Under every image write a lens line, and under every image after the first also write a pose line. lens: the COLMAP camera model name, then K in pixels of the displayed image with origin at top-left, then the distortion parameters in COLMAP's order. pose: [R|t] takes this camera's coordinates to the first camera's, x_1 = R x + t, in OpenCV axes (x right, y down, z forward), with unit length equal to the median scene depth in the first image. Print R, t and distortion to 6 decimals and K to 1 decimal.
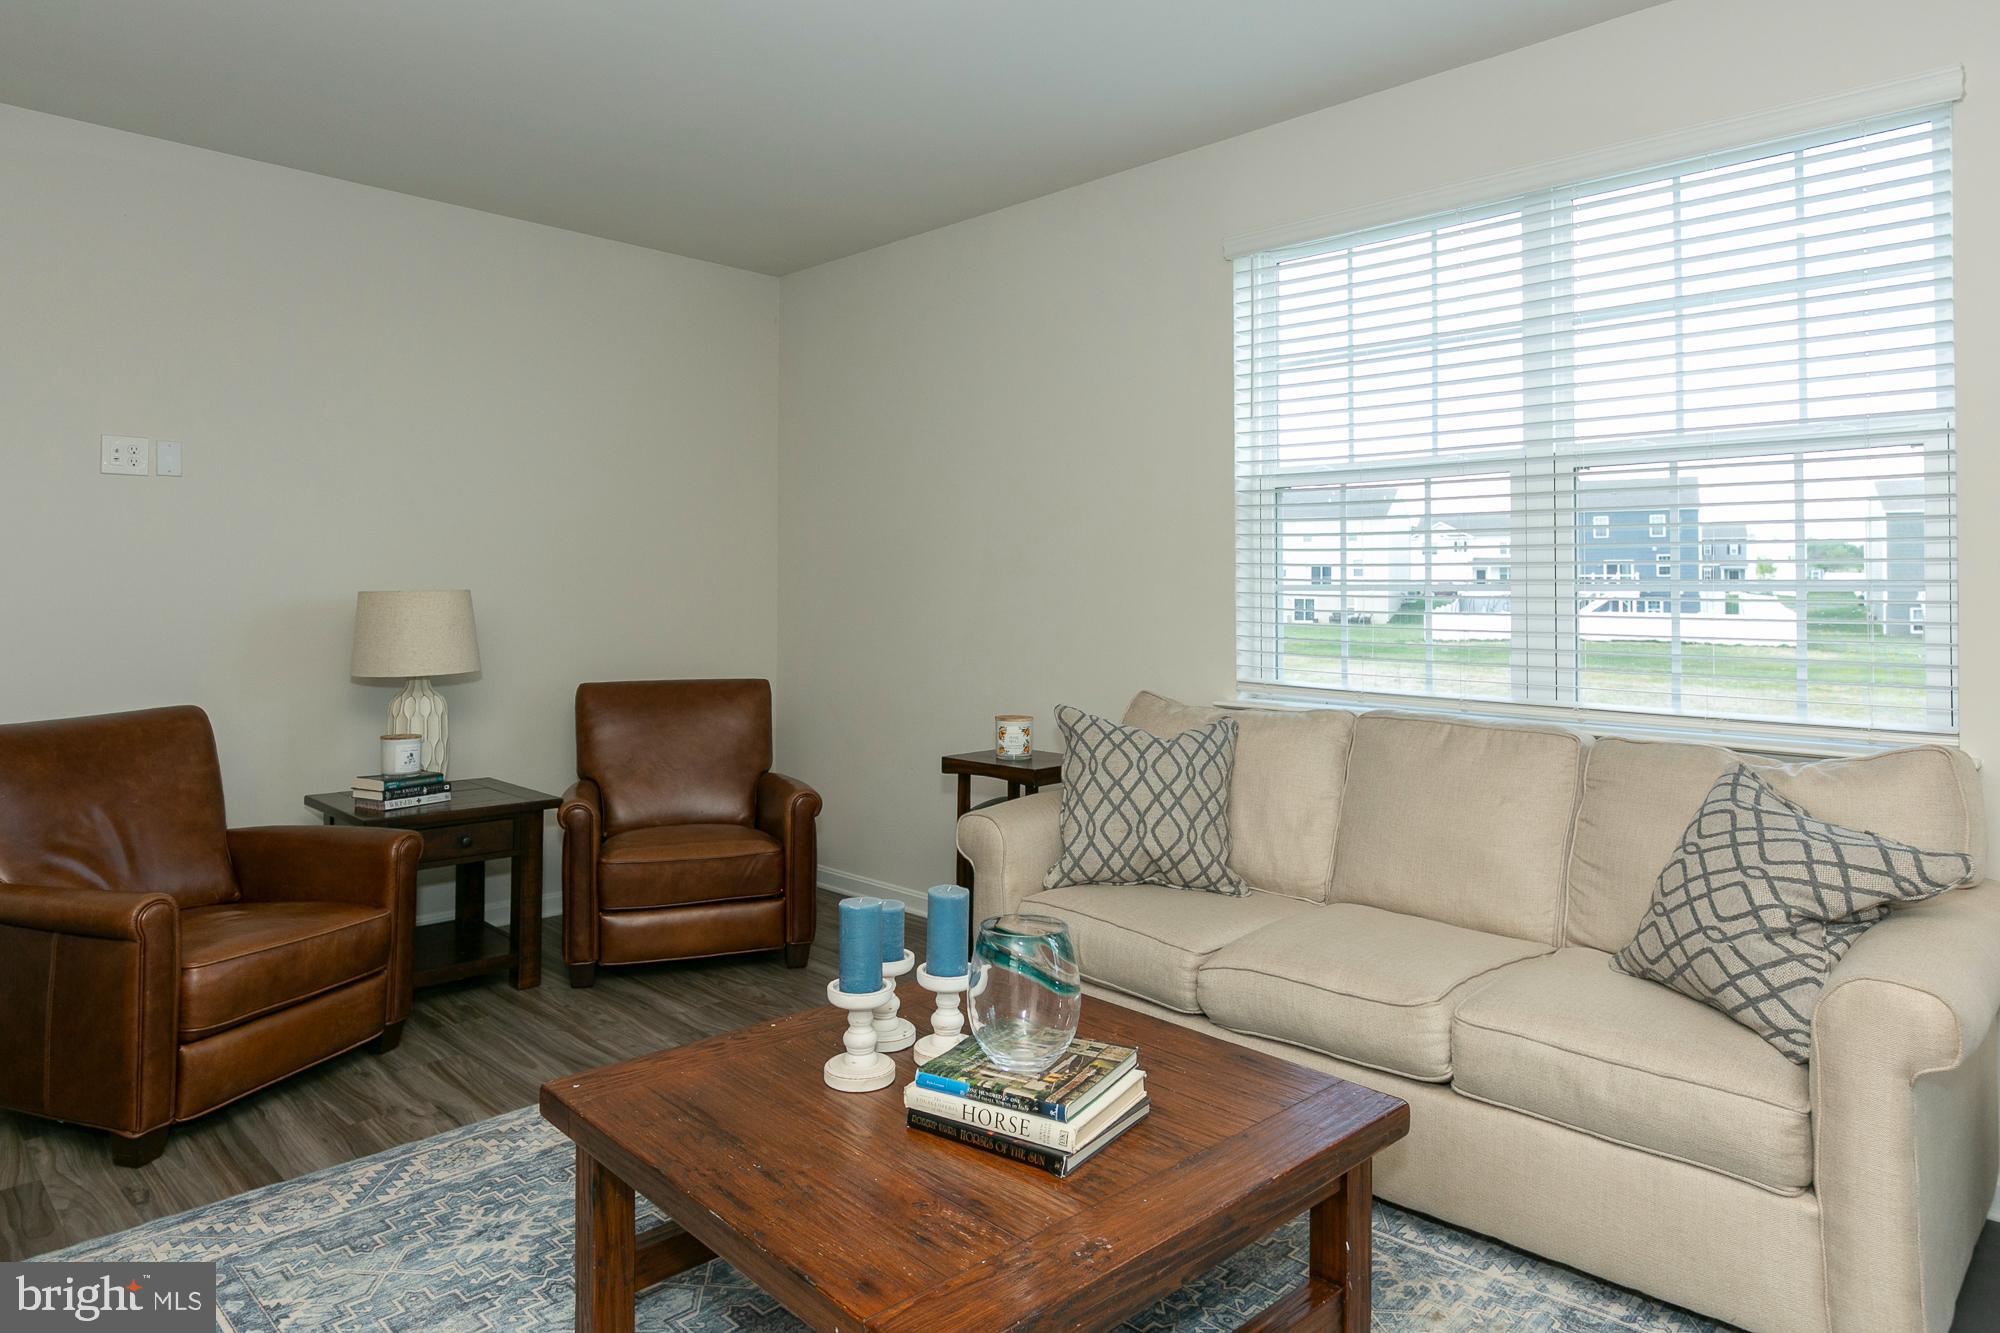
lens RADIAL K [[1196.1, 0, 958.8], [0, 1196.1, 576.9], [0, 0, 1]] dist [-0.004192, -0.000093]
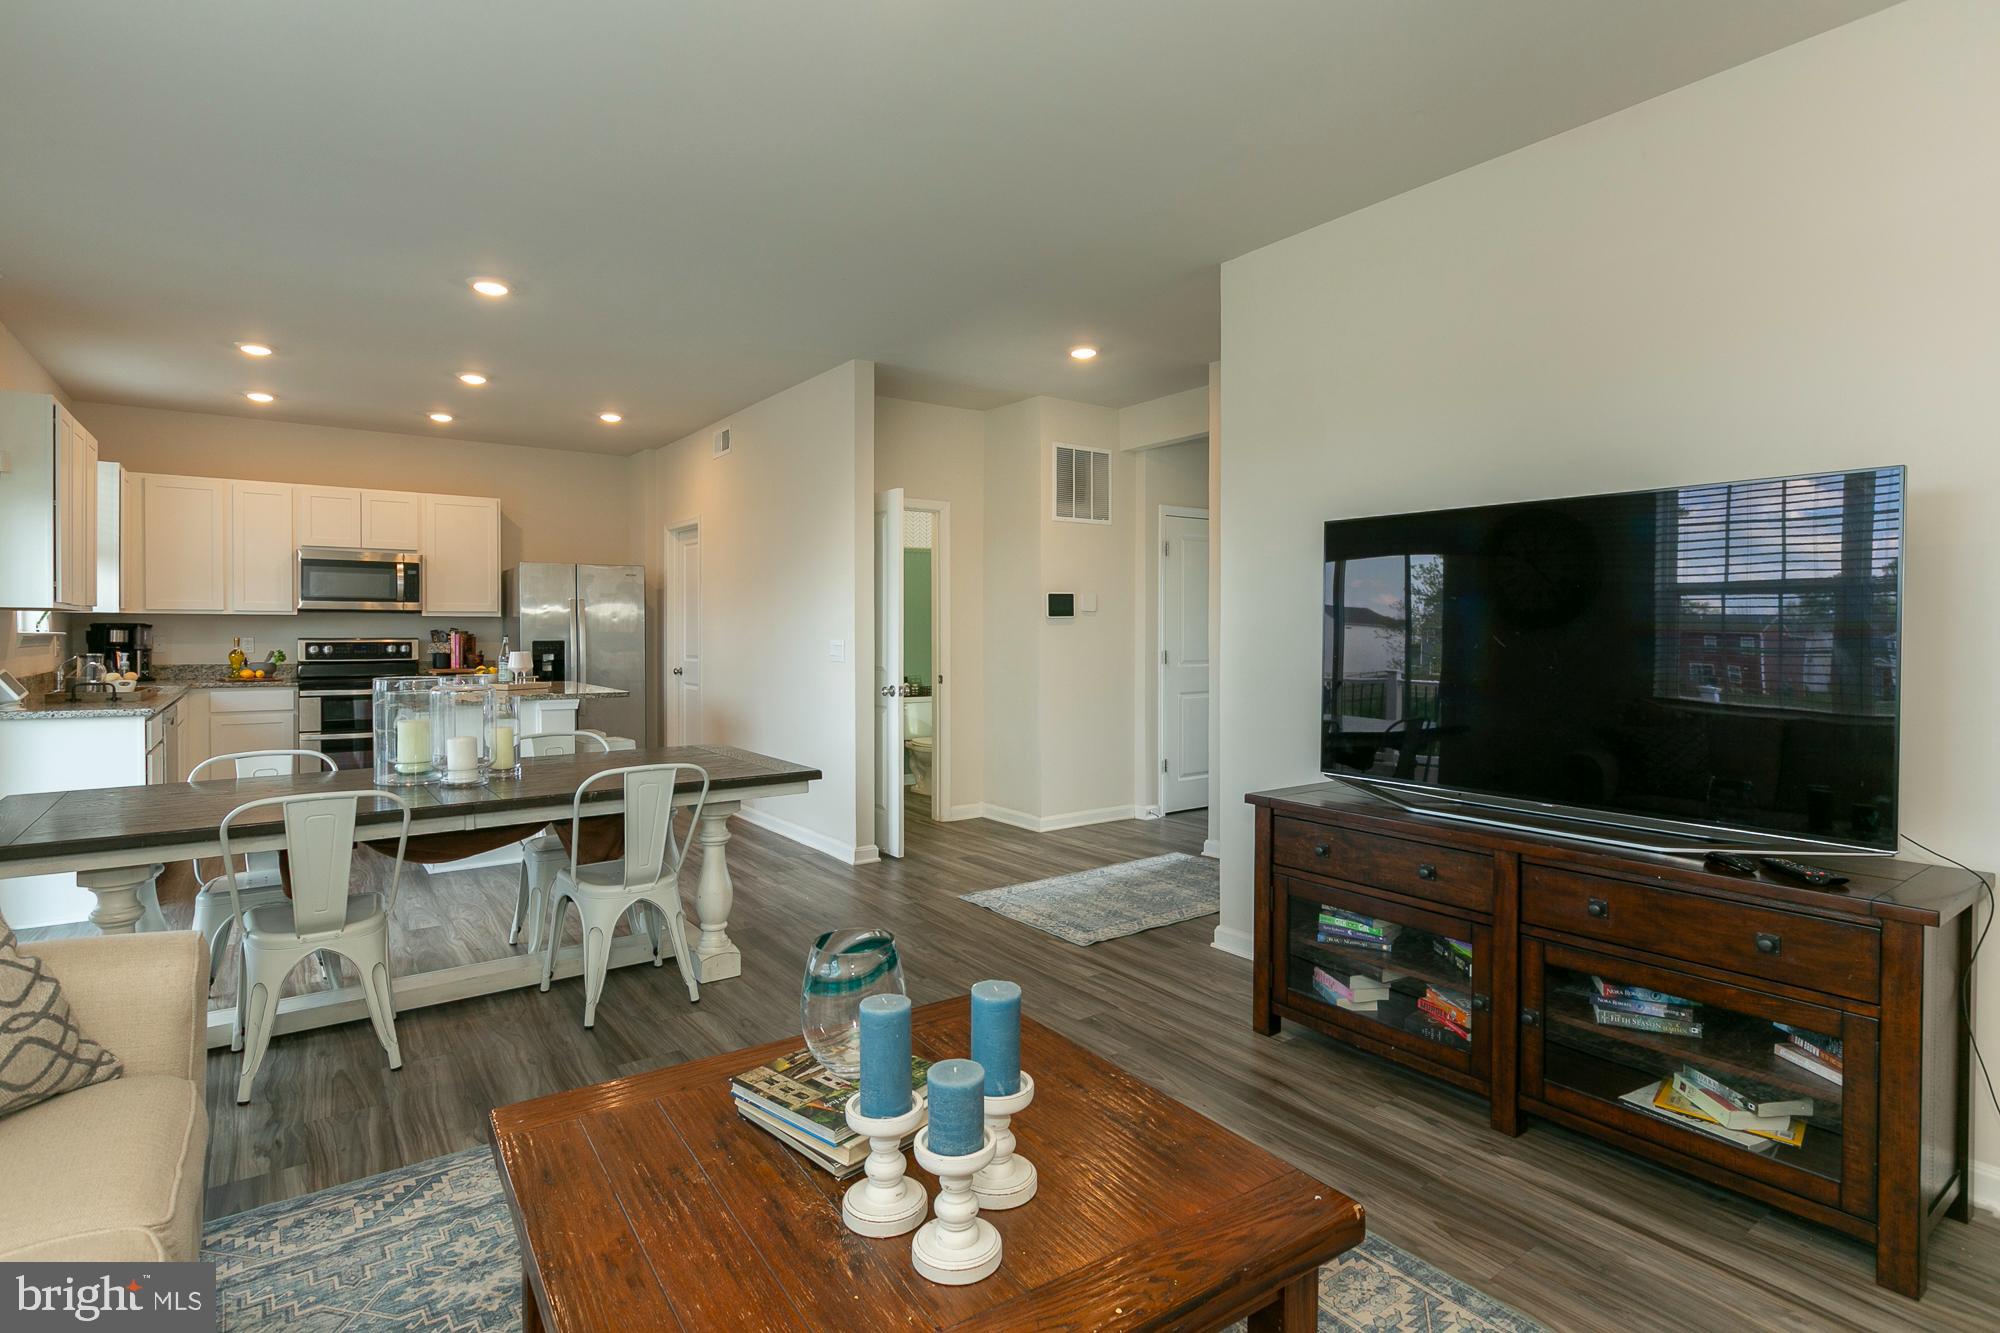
lens RADIAL K [[998.7, 0, 985.6], [0, 998.7, 638.0], [0, 0, 1]] dist [0.001072, -0.002545]
pose [[-0.987632, -0.006839, 0.156642, -0.118052], [-0.006856, 0.999976, 0.000427, 0.009336], [-0.156642, -0.000652, -0.987655, 1.086440]]
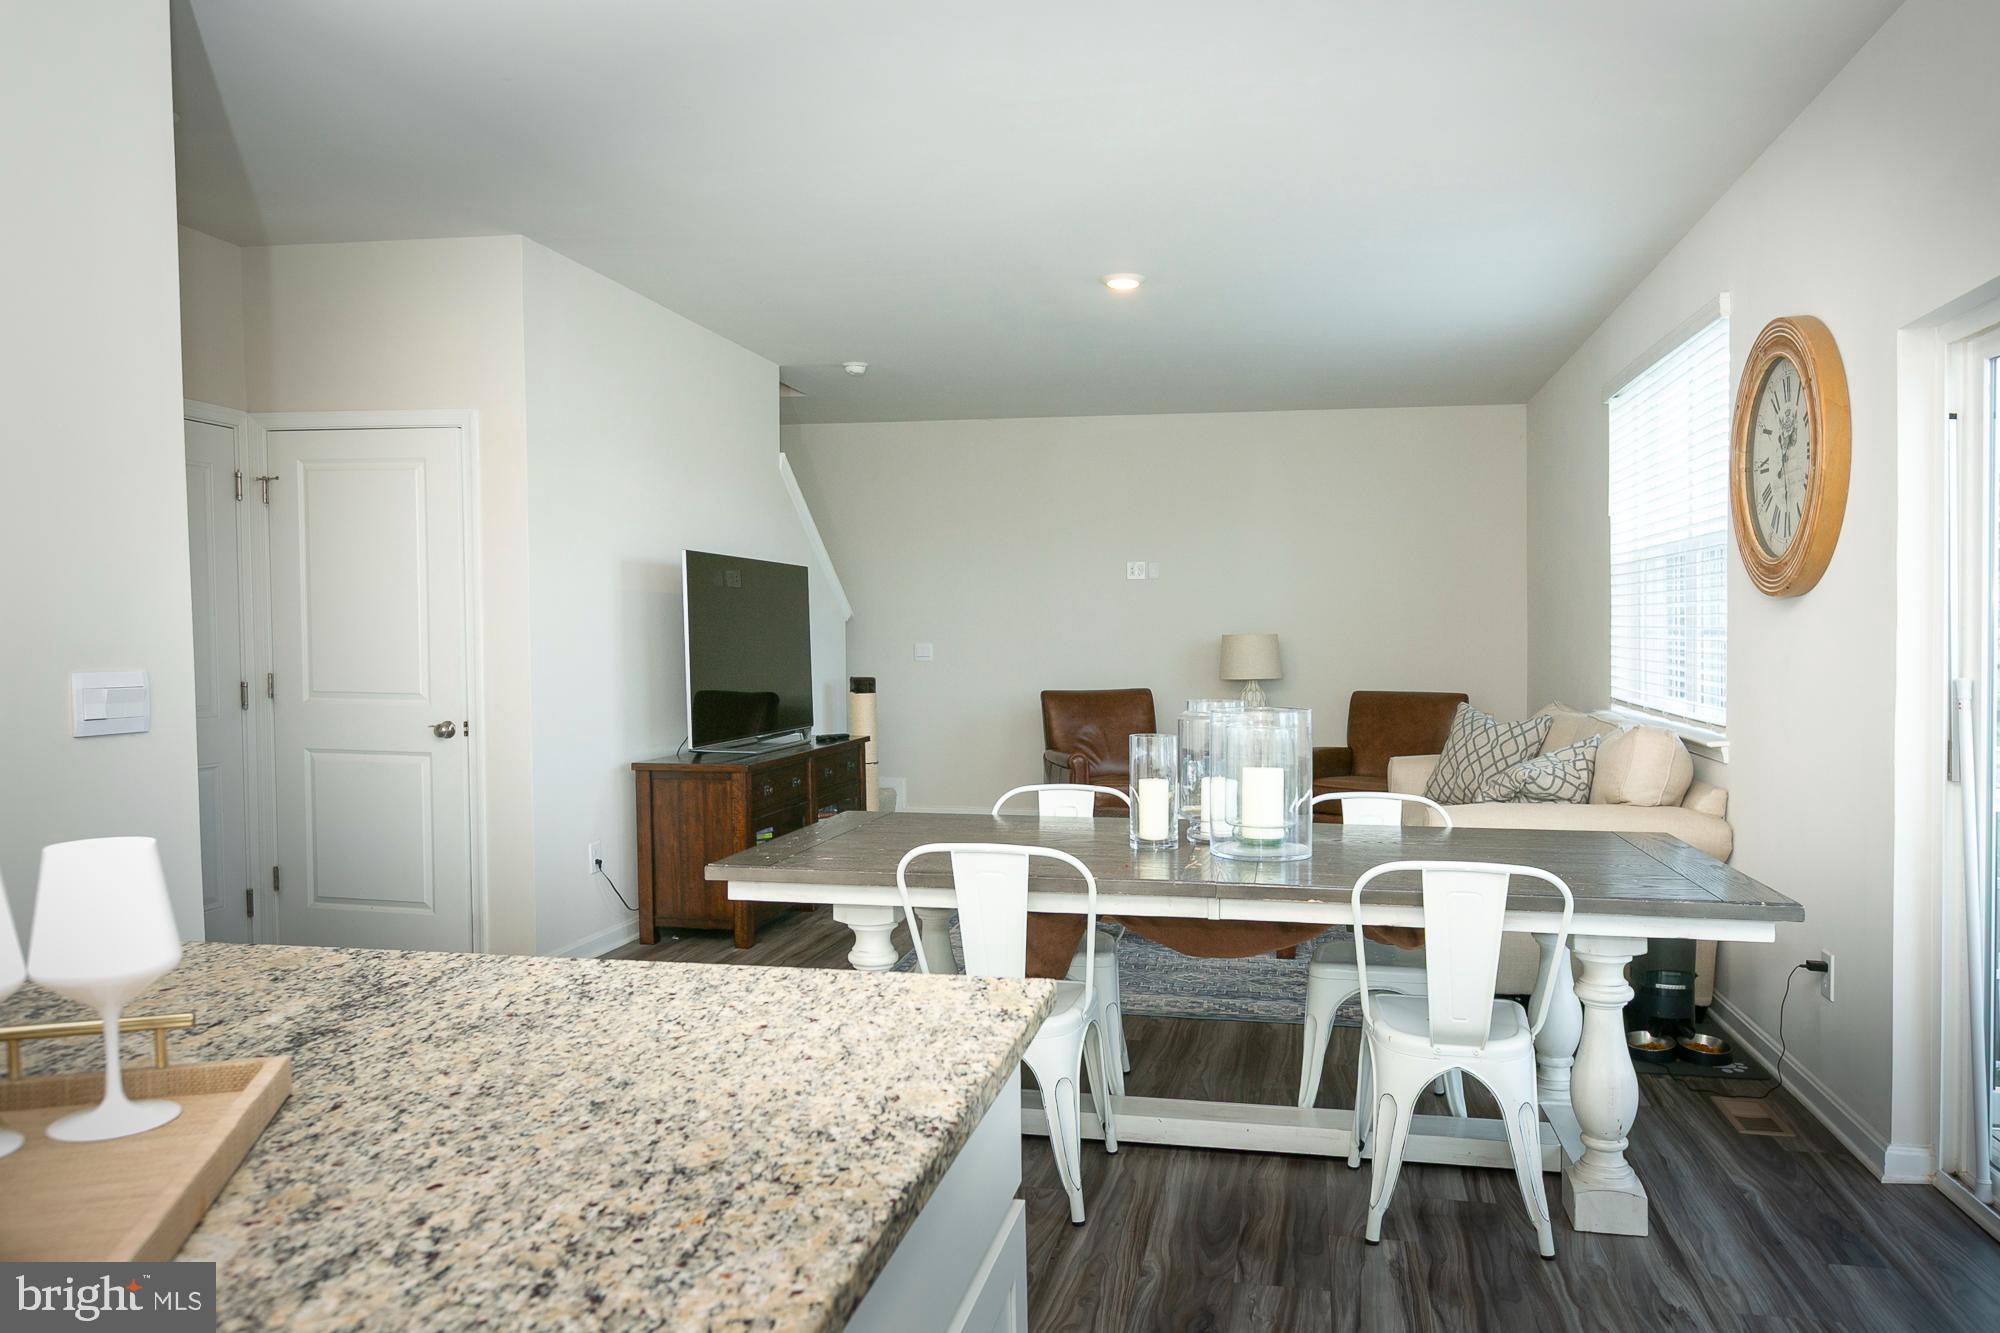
lens RADIAL K [[1348.0, 0, 1050.8], [0, 1348.0, 712.9], [0, 0, 1]] dist [-0.004766, -0.009162]
pose [[0.564767, 0.046519, -0.823938, 1.395876], [0.010444, 0.997927, 0.063501, -0.004391], [0.825185, -0.044469, 0.563110, -0.564048]]
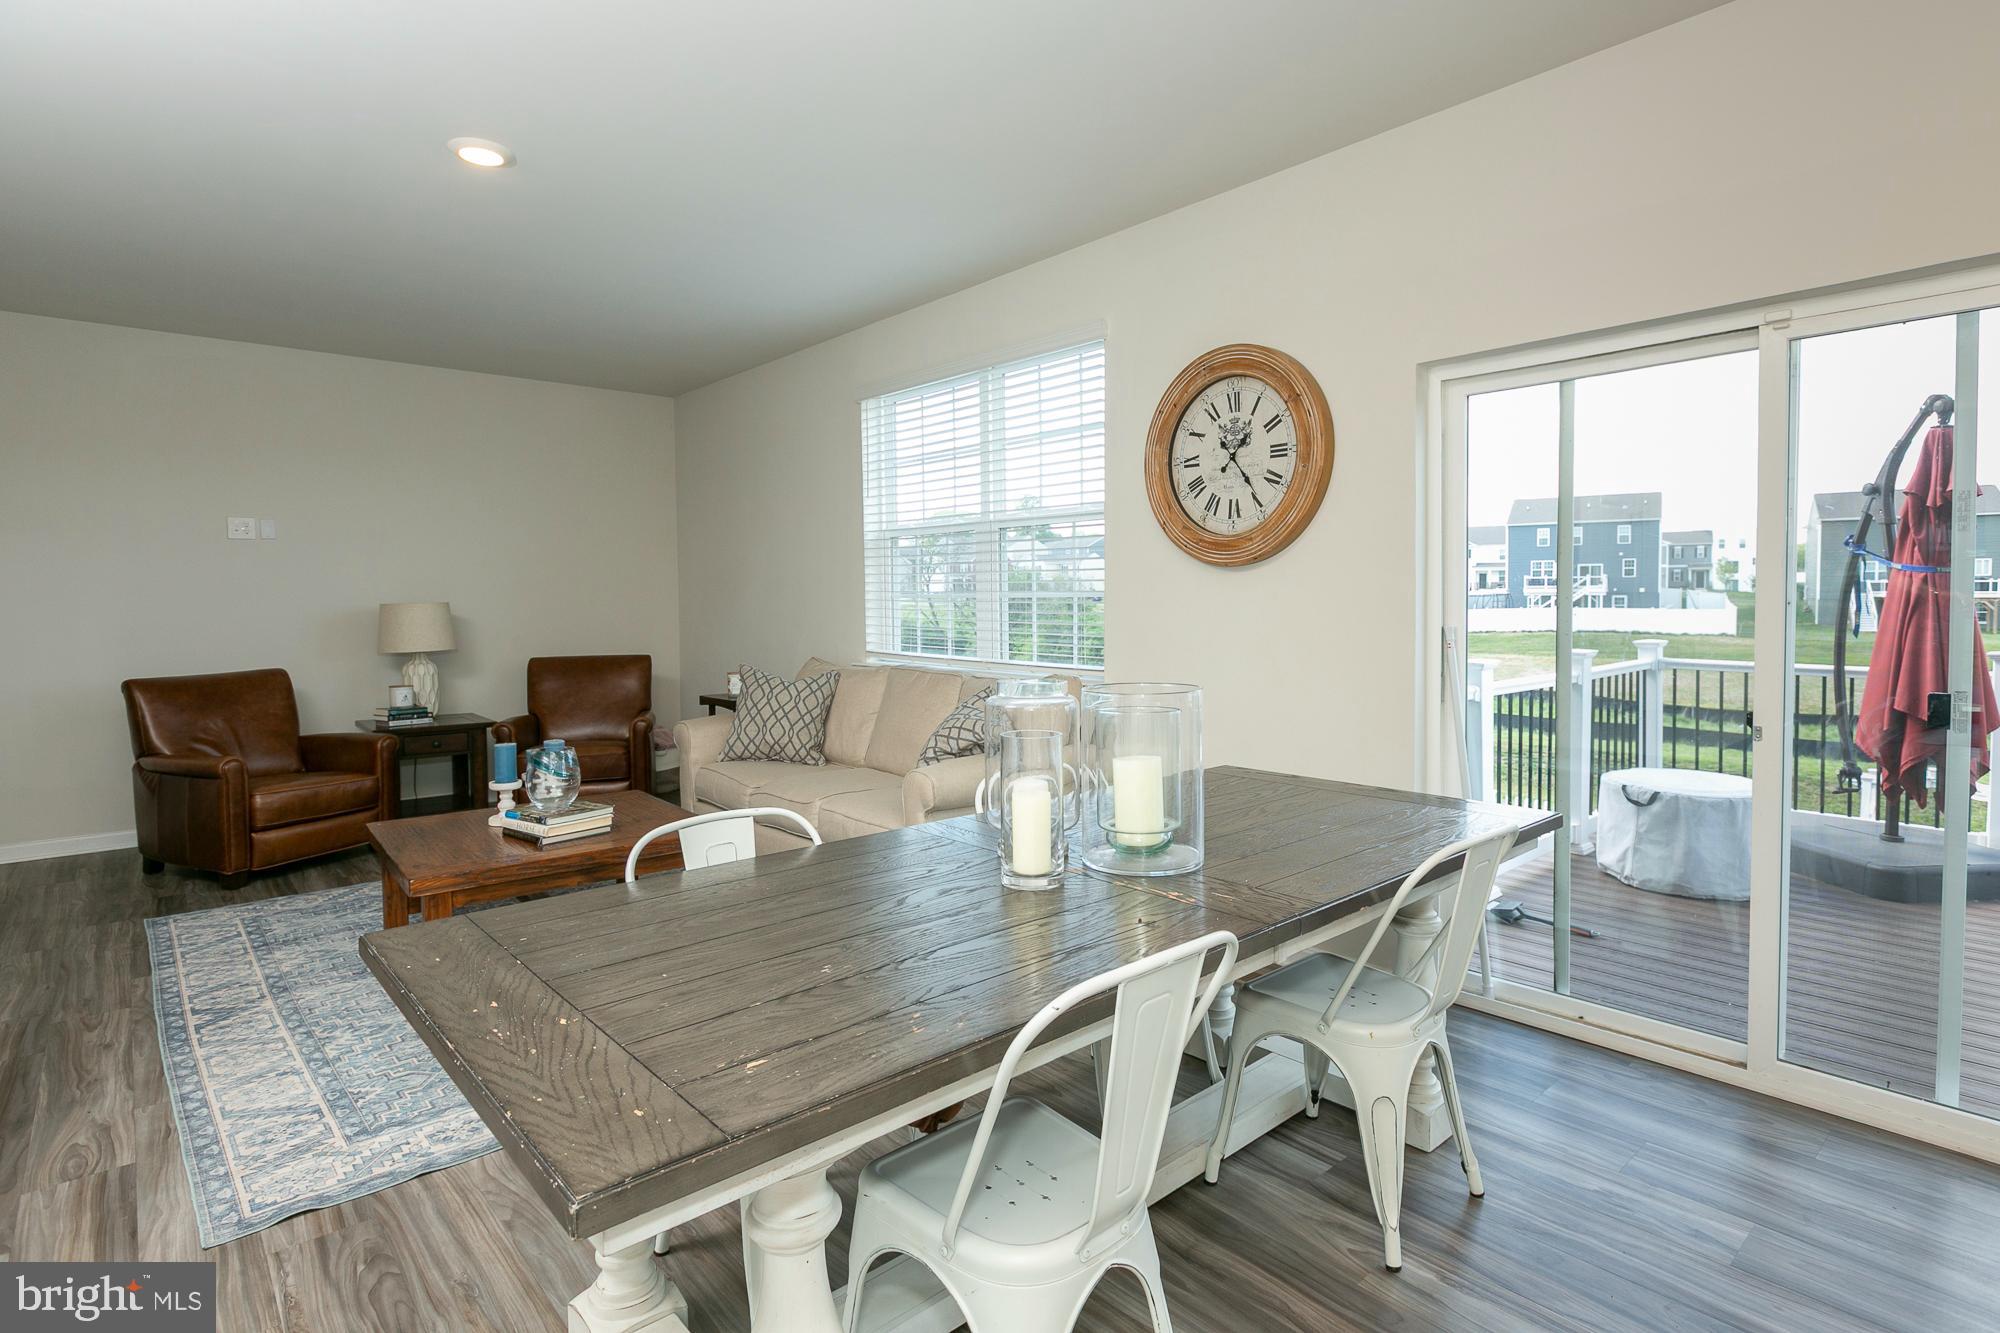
lens RADIAL K [[998.7, 0, 1002.1], [0, 998.7, 647.6], [0, 0, 1]] dist [0.001072, -0.002545]
pose [[0.998238, -0.007183, -0.058900, 0.596440], [0.010922, 0.997927, 0.063415, -0.007722], [0.058323, -0.063947, 0.996248, -0.486142]]
